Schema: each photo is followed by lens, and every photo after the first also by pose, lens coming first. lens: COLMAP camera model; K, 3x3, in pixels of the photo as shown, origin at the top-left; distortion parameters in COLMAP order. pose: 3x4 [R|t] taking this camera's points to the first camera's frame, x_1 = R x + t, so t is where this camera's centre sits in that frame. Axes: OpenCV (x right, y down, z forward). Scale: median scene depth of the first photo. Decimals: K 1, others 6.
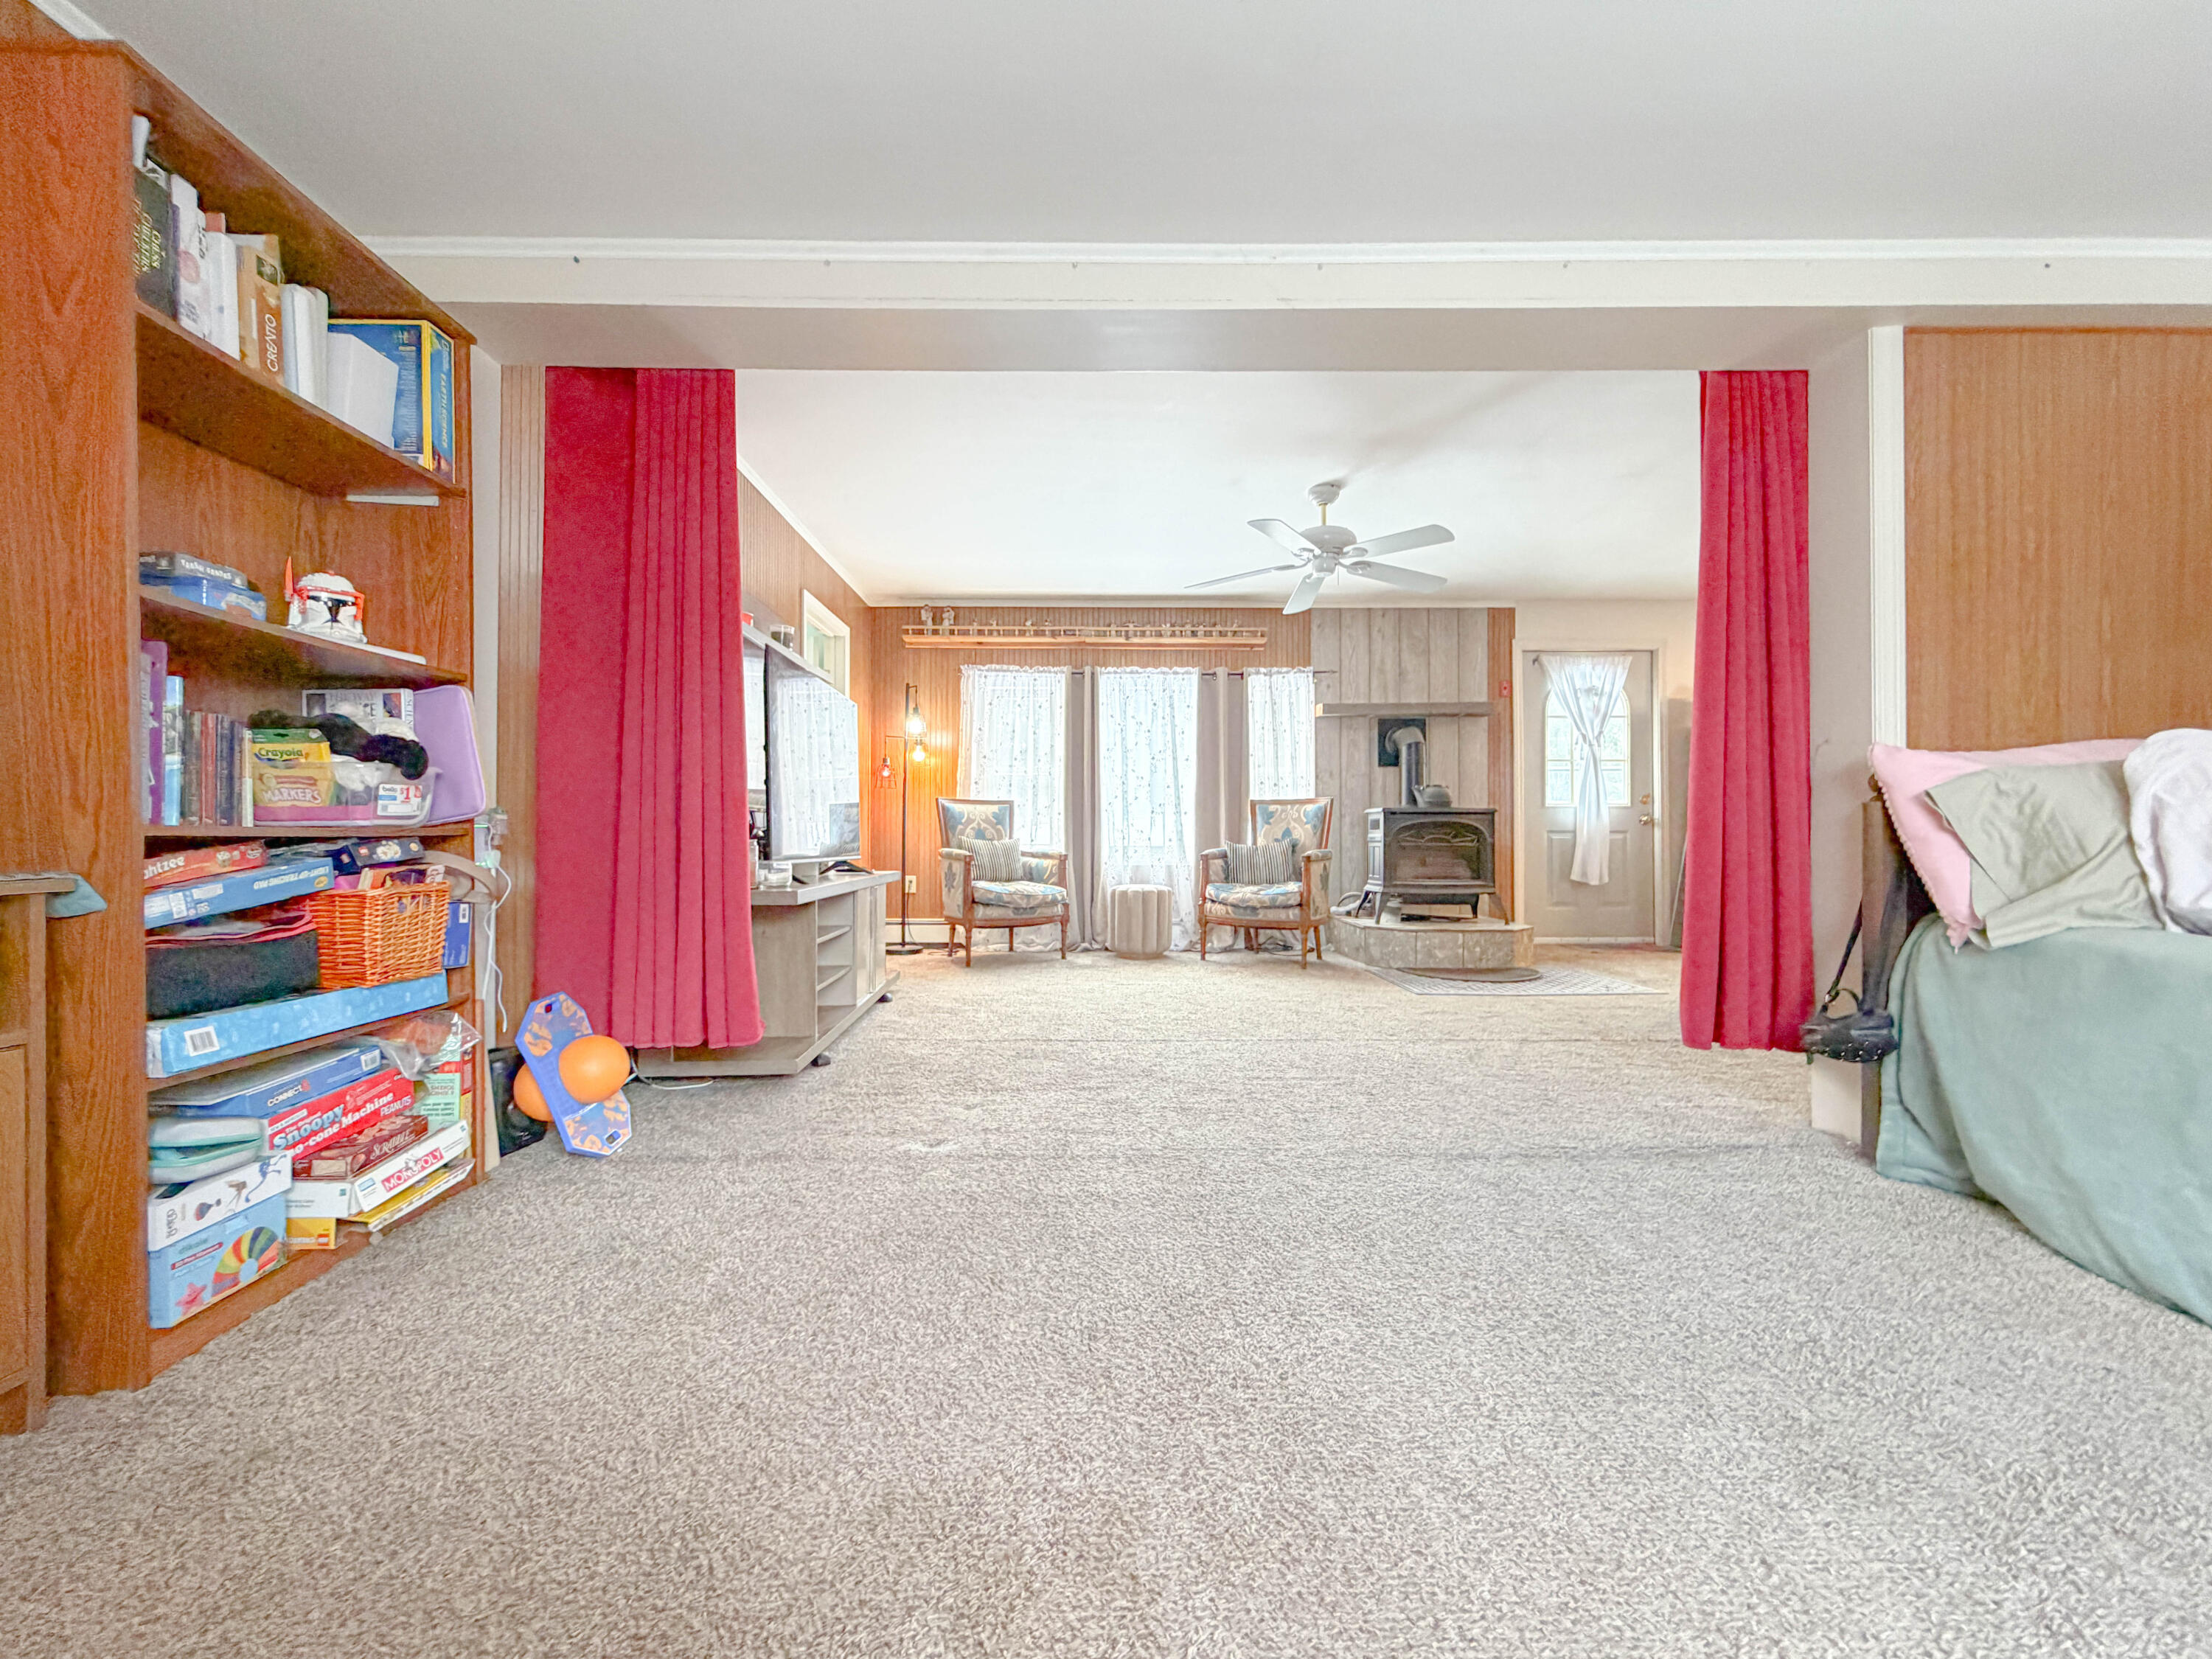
lens RADIAL K [[890.4, 0, 1106.0], [0, 890.4, 829.5], [0, 0, 1]] dist [0.000727, -0.000046]
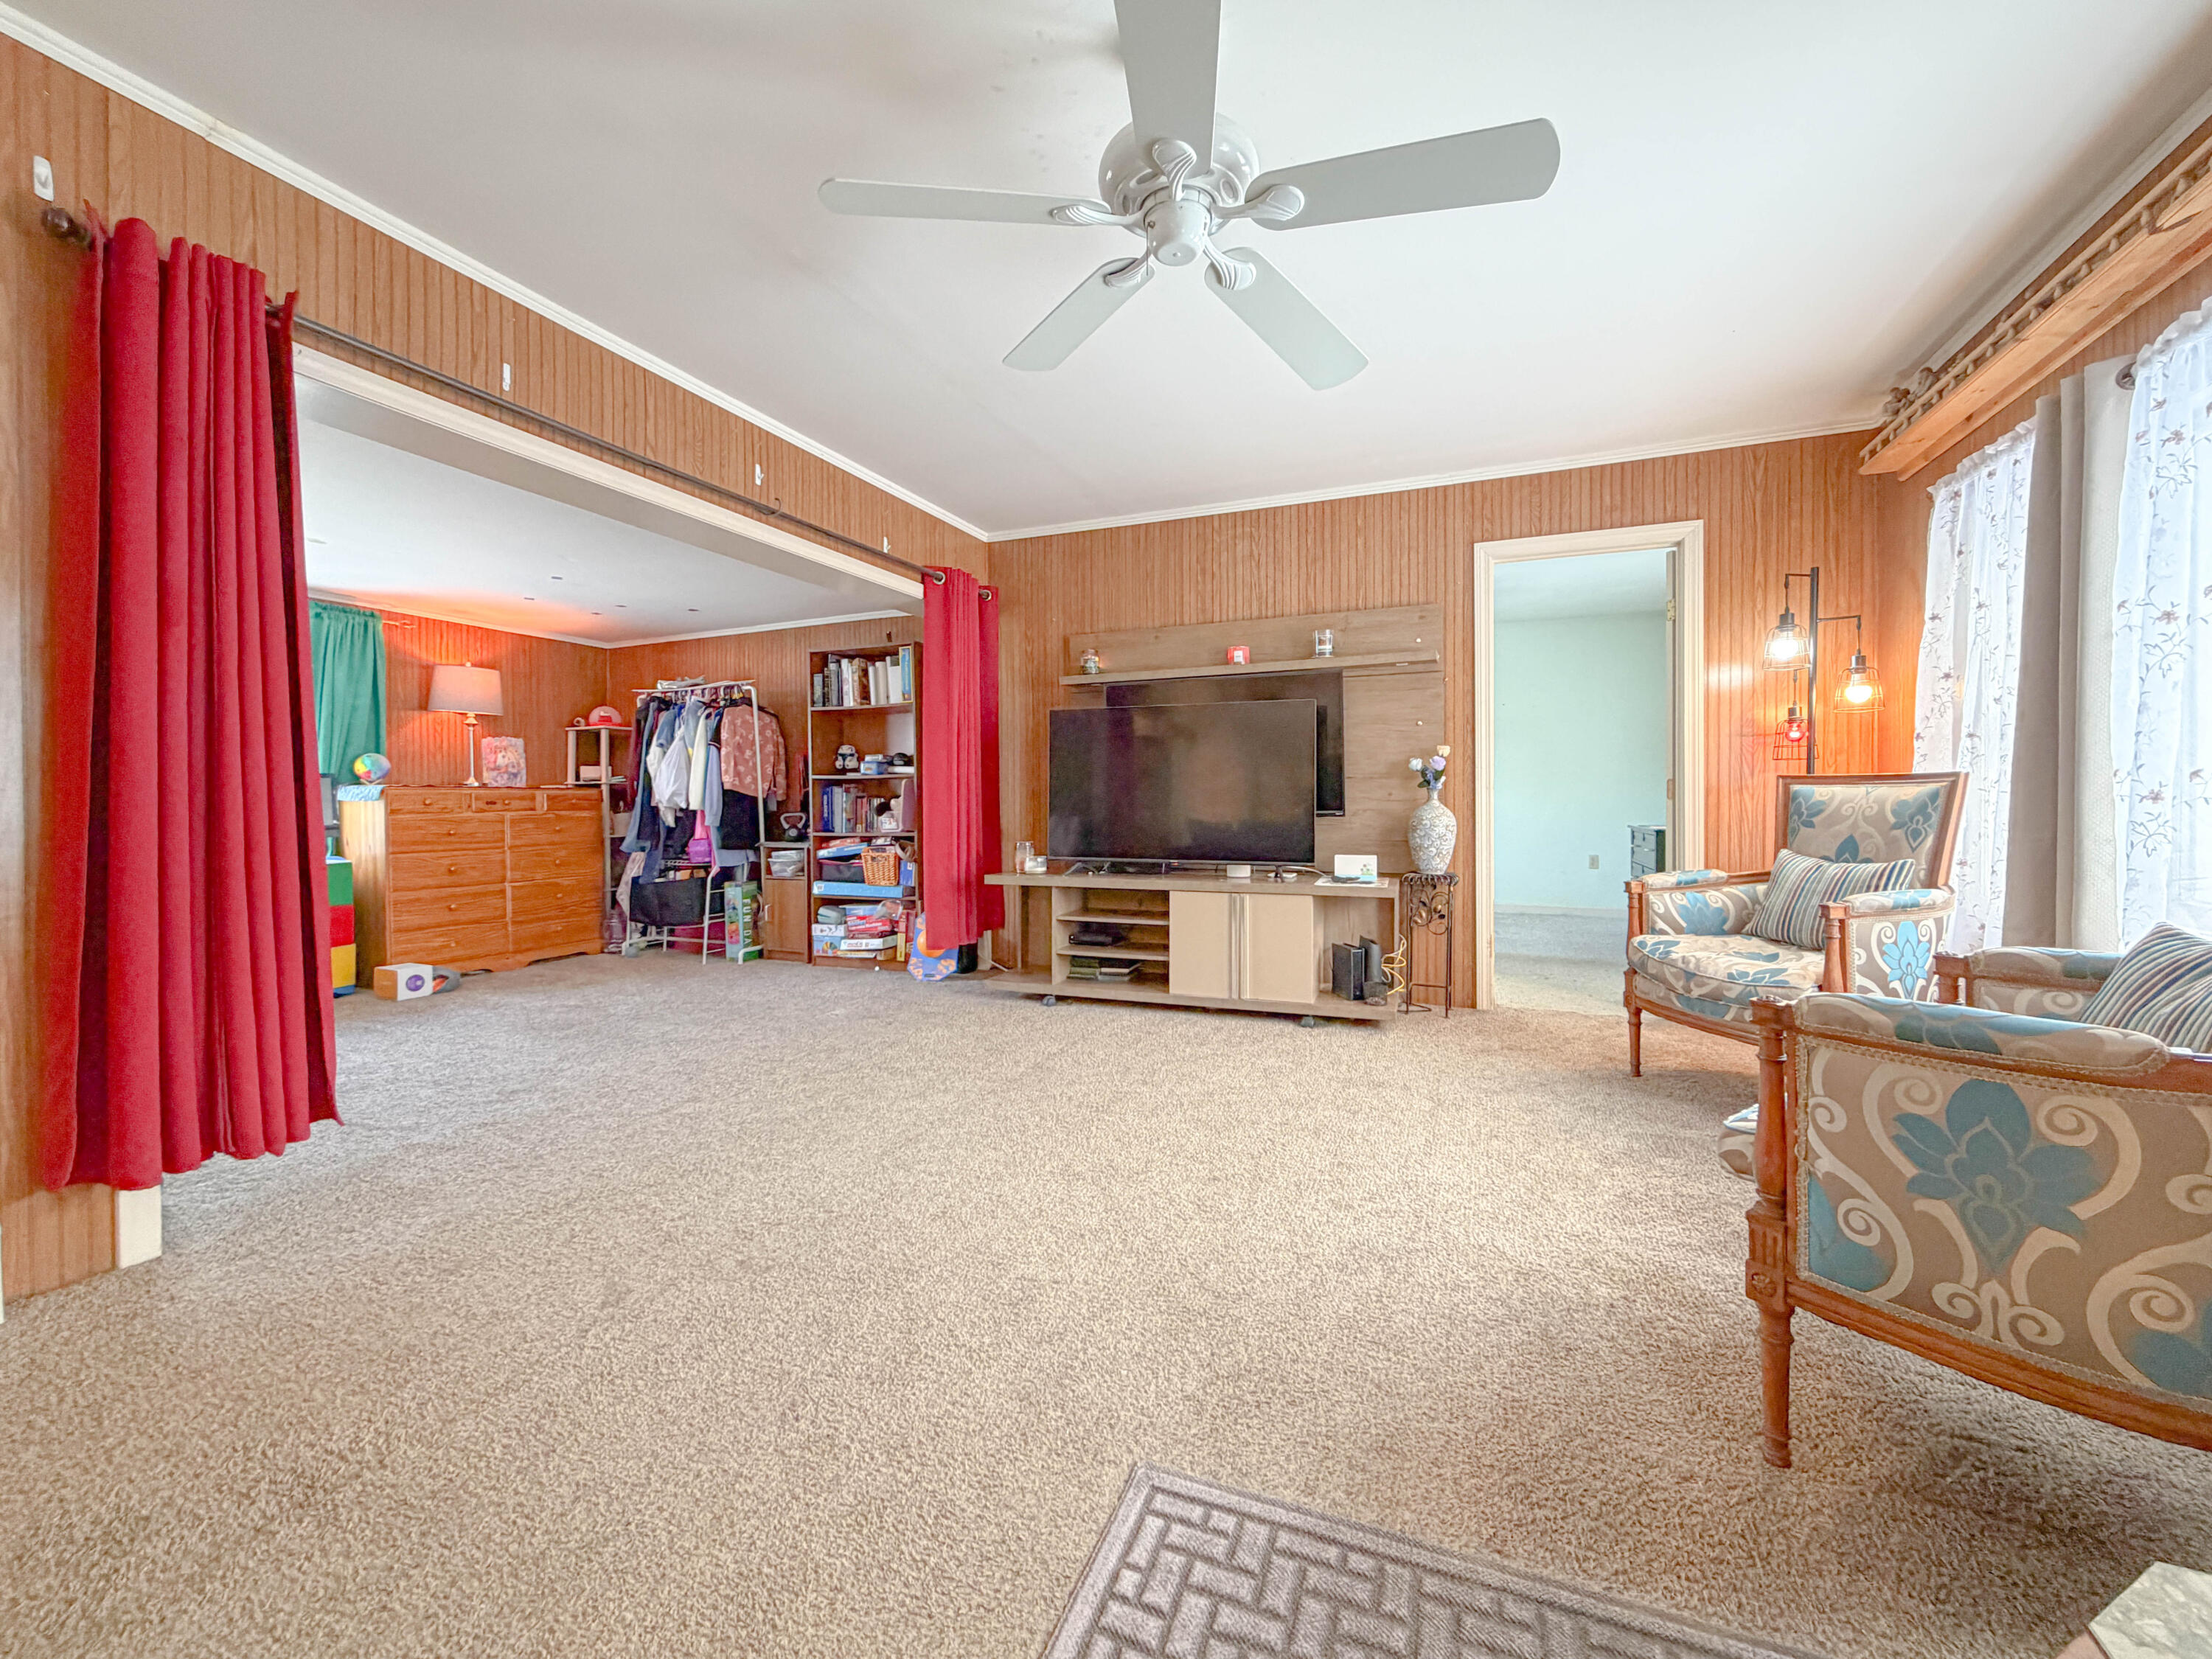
lens RADIAL K [[898.8, 0, 1102.2], [0, 898.8, 806.8], [0, 0, 1]] dist [-0.000286, -0.000254]
pose [[-0.386244, 0.013435, -0.922299, 1.914727], [0.009924, 0.999897, 0.010409, -0.131798], [0.922343, -0.005133, -0.386337, 3.260799]]
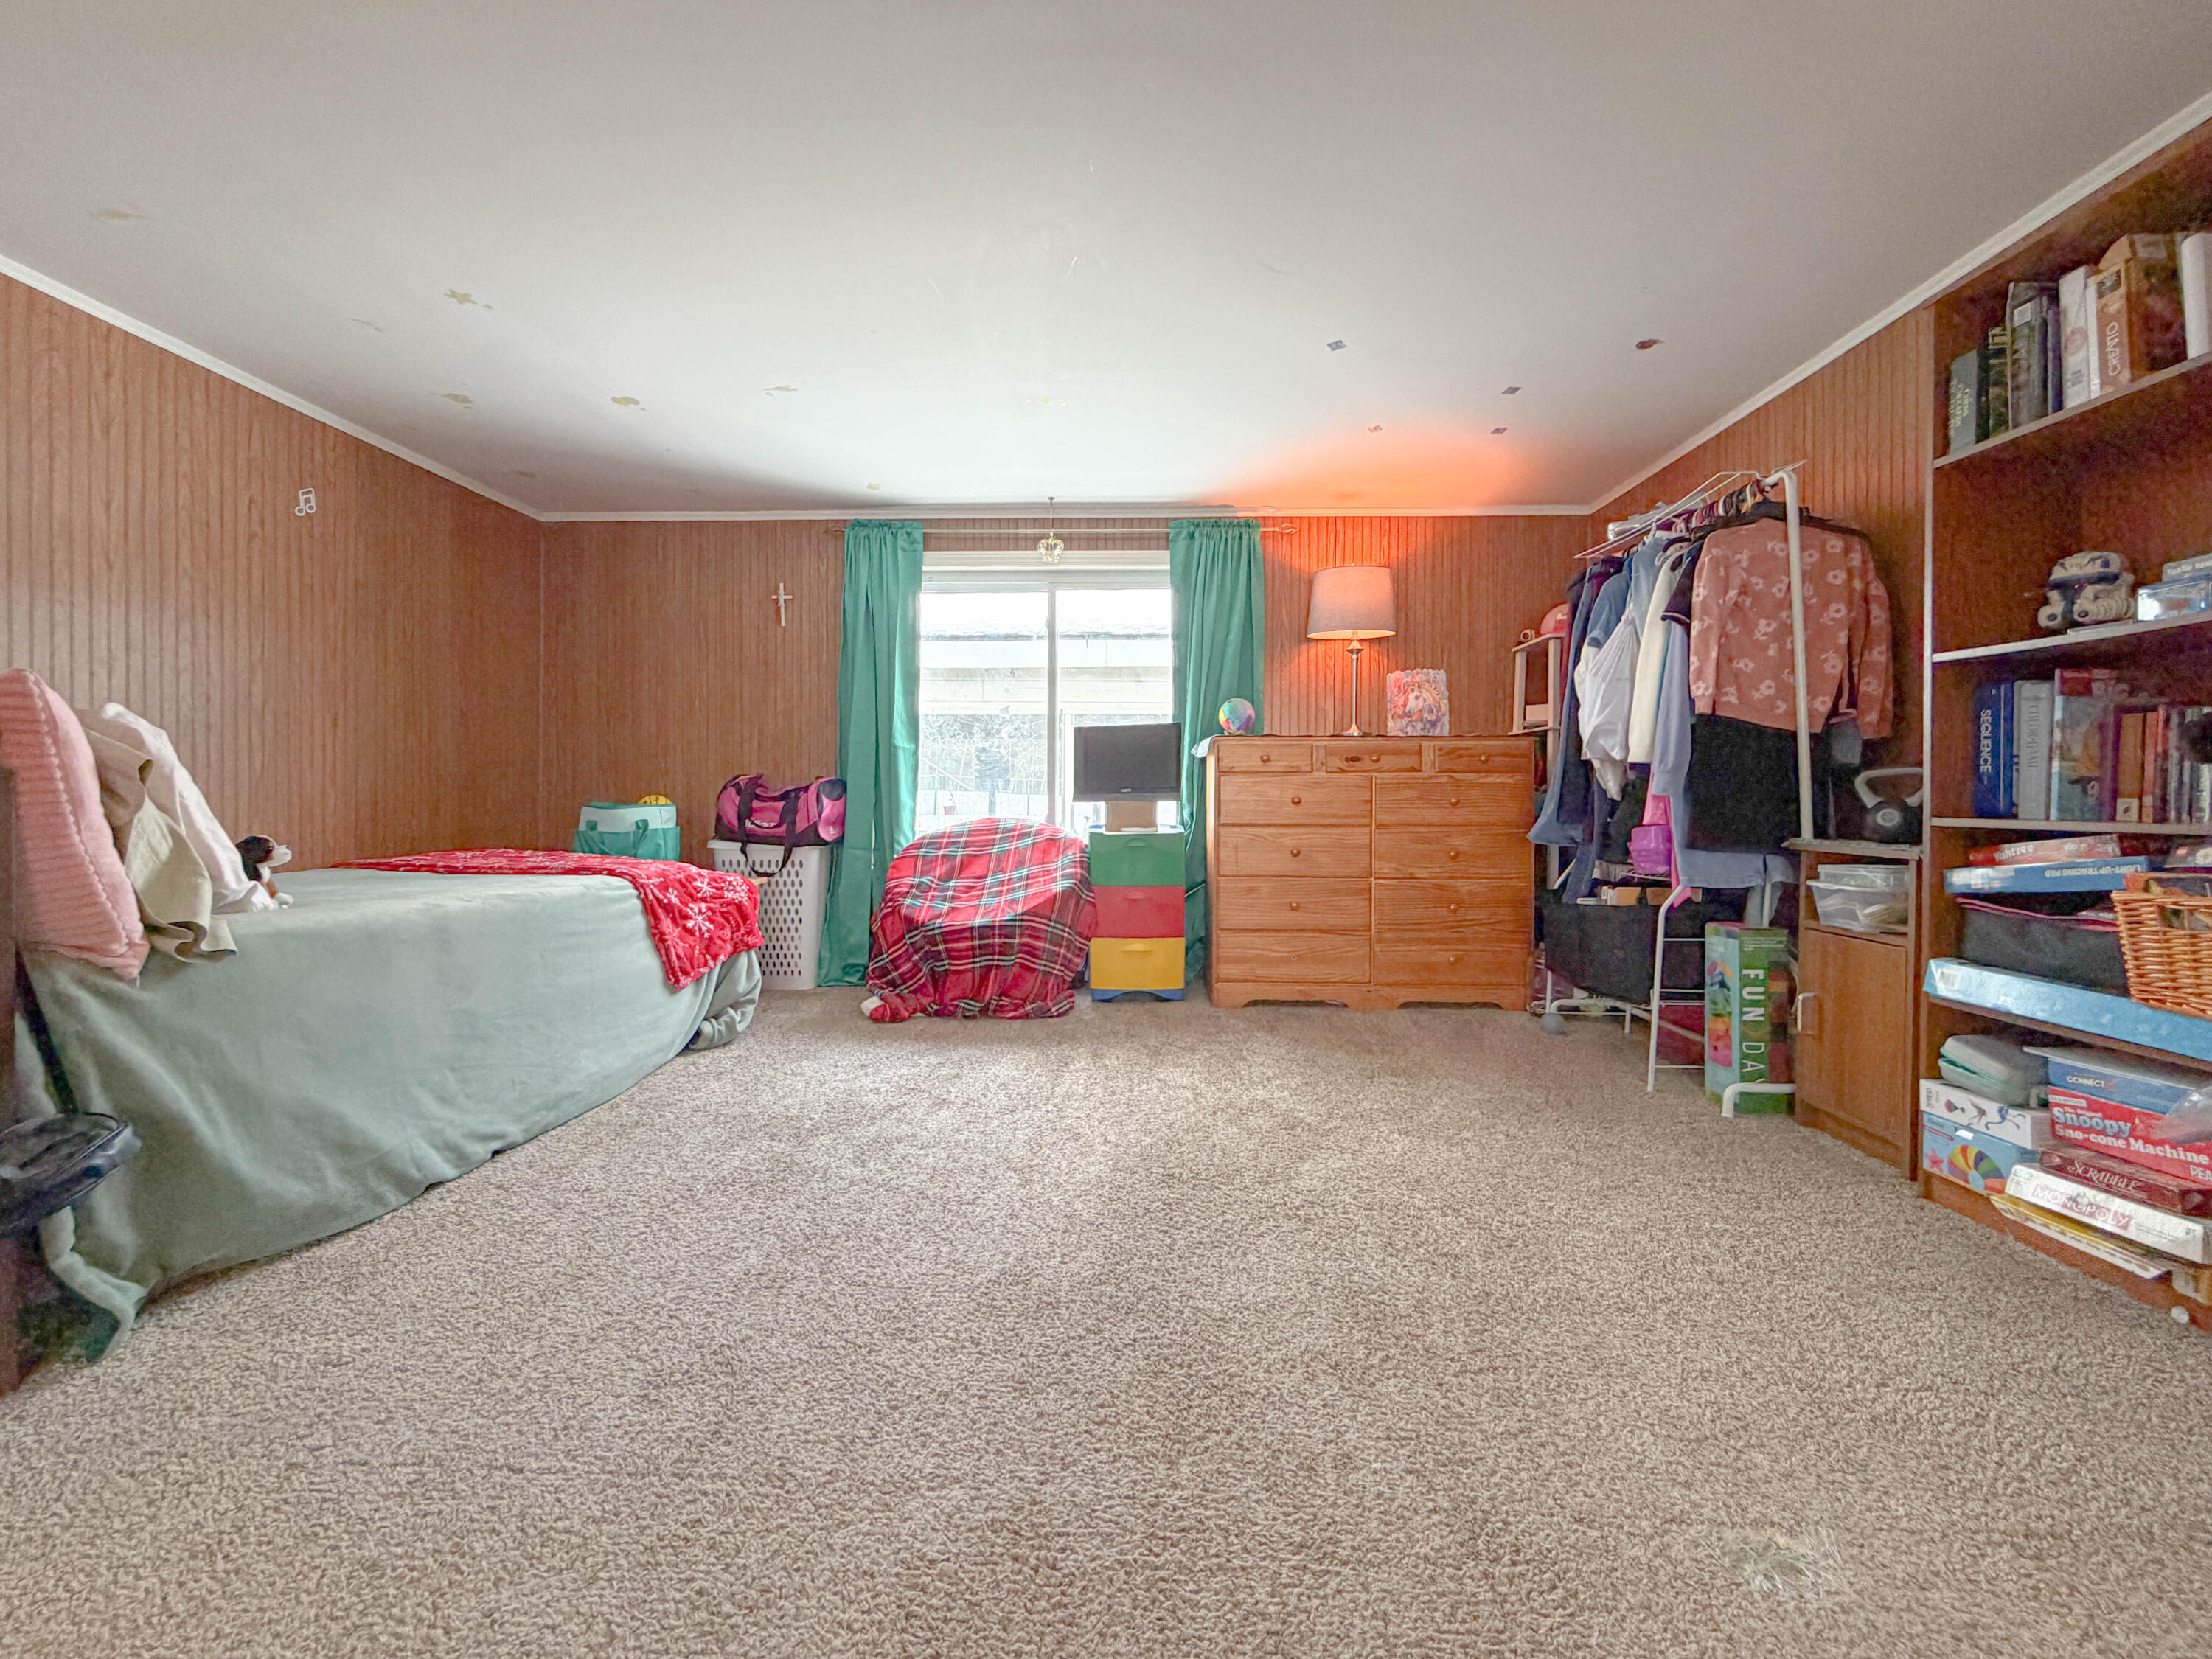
lens RADIAL K [[898.8, 0, 1102.2], [0, 898.8, 806.8], [0, 0, 1]] dist [-0.000286, -0.000254]
pose [[-0.999466, -0.000496, 0.032685, 0.188694], [-0.000184, 0.999954, 0.009542, -0.030290], [-0.032688, 0.009531, -0.999420, 2.113446]]
